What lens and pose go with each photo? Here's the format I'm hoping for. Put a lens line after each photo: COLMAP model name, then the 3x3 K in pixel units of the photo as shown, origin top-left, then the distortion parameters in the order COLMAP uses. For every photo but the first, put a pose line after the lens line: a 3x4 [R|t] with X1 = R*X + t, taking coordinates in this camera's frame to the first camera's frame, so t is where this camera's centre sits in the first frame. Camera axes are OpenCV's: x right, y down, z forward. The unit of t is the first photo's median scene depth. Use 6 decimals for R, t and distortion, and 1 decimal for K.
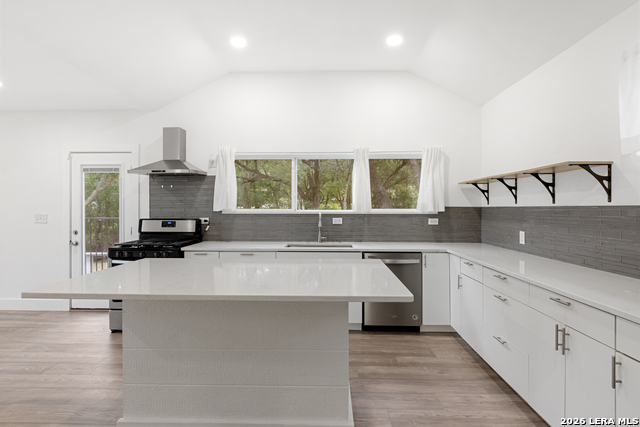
lens RADIAL K [[319.2, 0, 322.5], [0, 319.2, 209.5], [0, 0, 1]] dist [-0.004489, -0.002707]
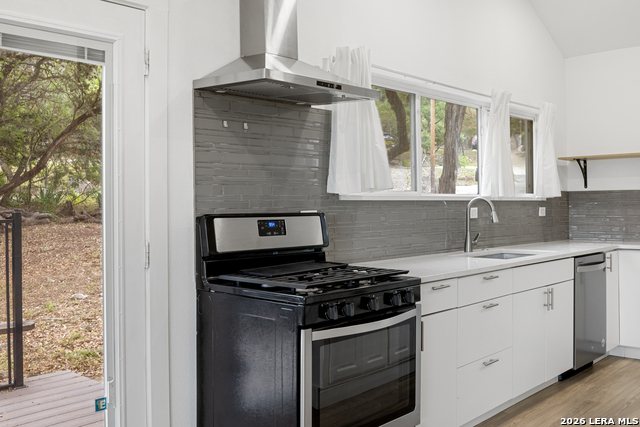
lens RADIAL K [[632.4, 0, 327.6], [0, 632.4, 199.5], [0, 0, 1]] dist [-0.059161, 0.000000]
pose [[0.652110, 0.001858, 0.758122, -0.994771], [0.013652, 0.999806, -0.014193, 0.024400], [-0.758002, 0.019606, 0.651958, 0.471798]]
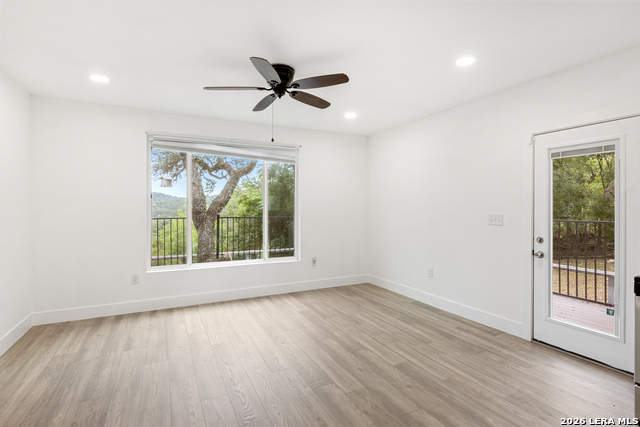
lens RADIAL K [[319.2, 0, 320.0], [0, 319.2, 209.4], [0, 0, 1]] dist [-0.004489, -0.002707]
pose [[0.468376, 0.004116, -0.883520, -0.370777], [-0.007036, 0.999975, 0.000928, 0.002971], [0.883501, 0.005782, 0.468393, 0.195017]]
